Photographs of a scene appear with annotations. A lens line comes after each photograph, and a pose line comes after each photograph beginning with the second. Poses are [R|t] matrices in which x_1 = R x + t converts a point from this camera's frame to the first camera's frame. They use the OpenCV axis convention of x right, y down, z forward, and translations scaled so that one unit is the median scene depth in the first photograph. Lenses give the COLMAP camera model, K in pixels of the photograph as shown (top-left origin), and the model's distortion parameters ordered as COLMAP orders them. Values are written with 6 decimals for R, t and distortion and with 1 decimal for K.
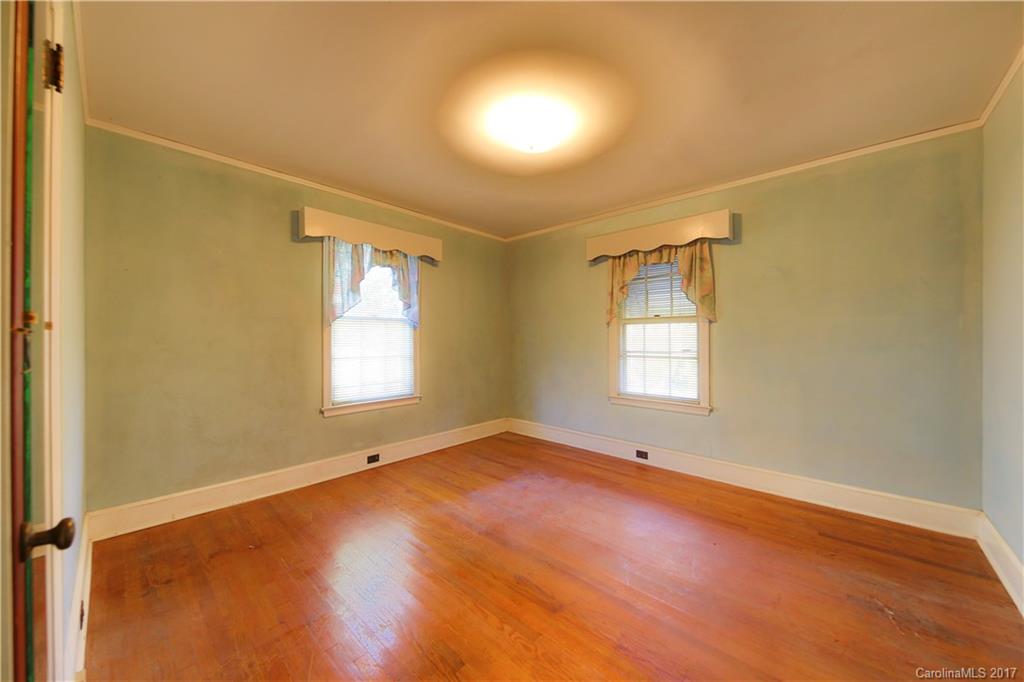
lens RADIAL K [[367.4, 0, 512.0], [0, 367.4, 341.0], [0, 0, 1]] dist [0.000455, -0.000007]
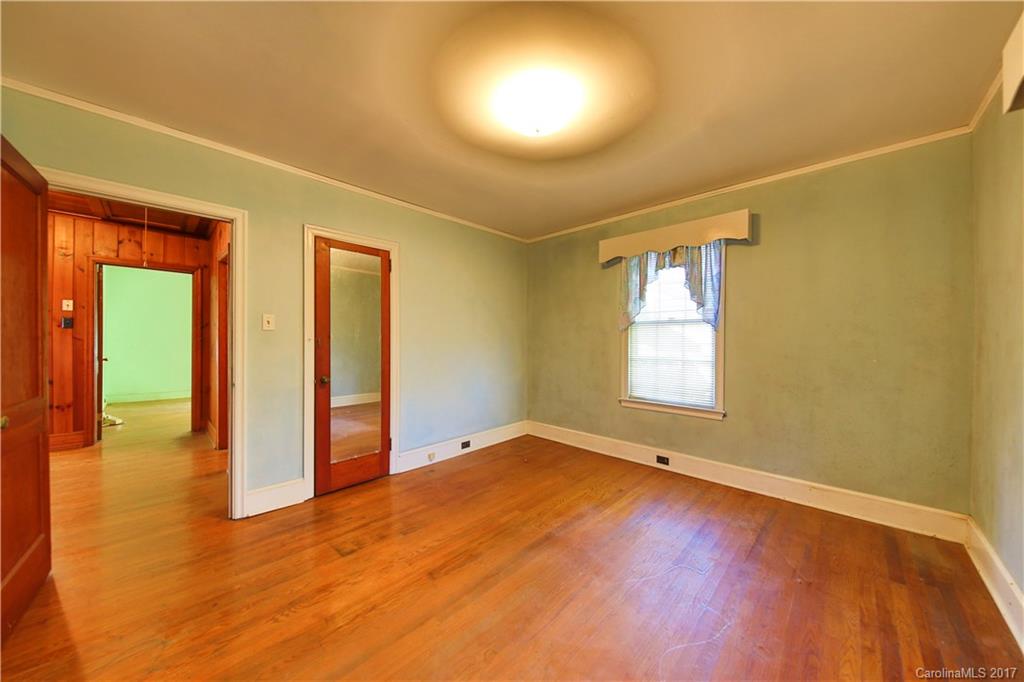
lens RADIAL K [[346.8, 0, 525.7], [0, 346.8, 341.6], [0, 0, 1]] dist [-0.000056, -0.004957]
pose [[-0.011221, -0.004188, -0.999928, 0.623789], [-0.014114, 0.999892, -0.004029, 0.003325], [0.999837, 0.014068, -0.011279, 0.676277]]
